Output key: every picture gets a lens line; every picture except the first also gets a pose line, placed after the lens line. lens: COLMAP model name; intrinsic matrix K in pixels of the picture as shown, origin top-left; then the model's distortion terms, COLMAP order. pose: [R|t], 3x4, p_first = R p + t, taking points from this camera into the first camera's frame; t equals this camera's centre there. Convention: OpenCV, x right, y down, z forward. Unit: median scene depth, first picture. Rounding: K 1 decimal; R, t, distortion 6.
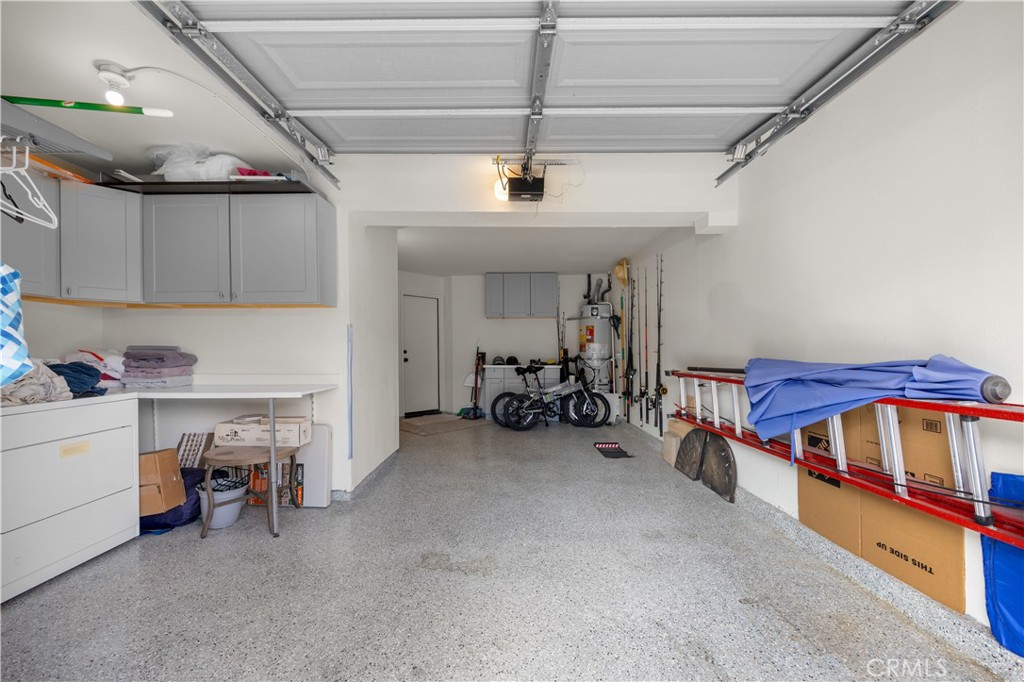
lens RADIAL K [[389.1, 0, 511.2], [0, 389.1, 346.2], [0, 0, 1]] dist [-0.005711, 0.000180]
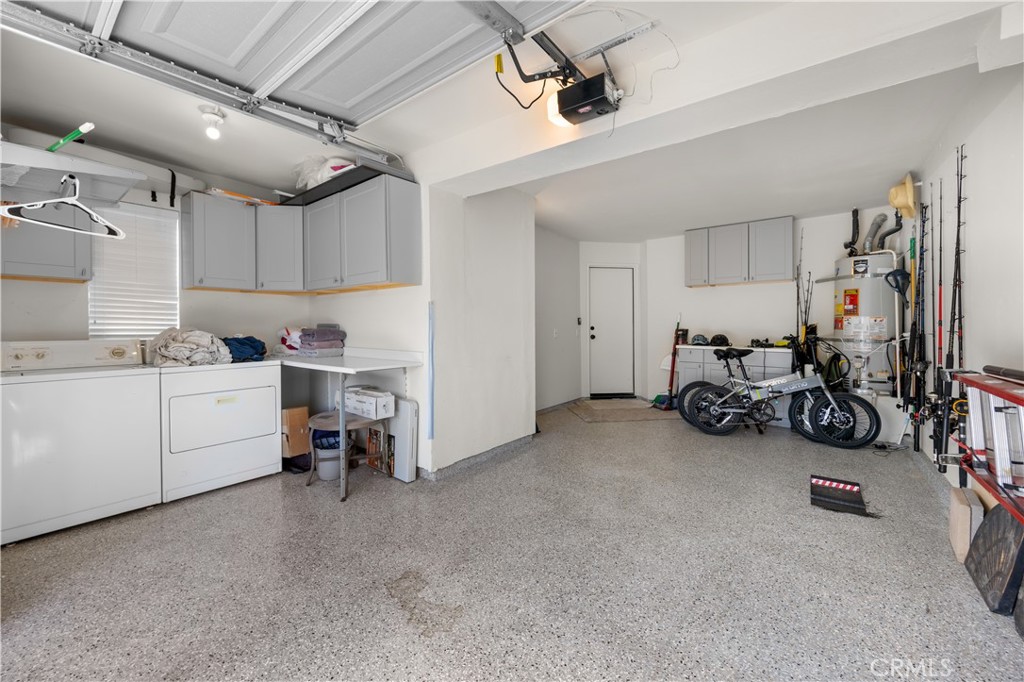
lens RADIAL K [[389.1, 0, 518.4], [0, 389.1, 325.6], [0, 0, 1]] dist [-0.005711, 0.000180]
pose [[0.798210, 0.000824, -0.602378, 0.166126], [0.005817, 0.999942, 0.009077, -0.001392], [0.602351, -0.010749, 0.798159, 0.167459]]
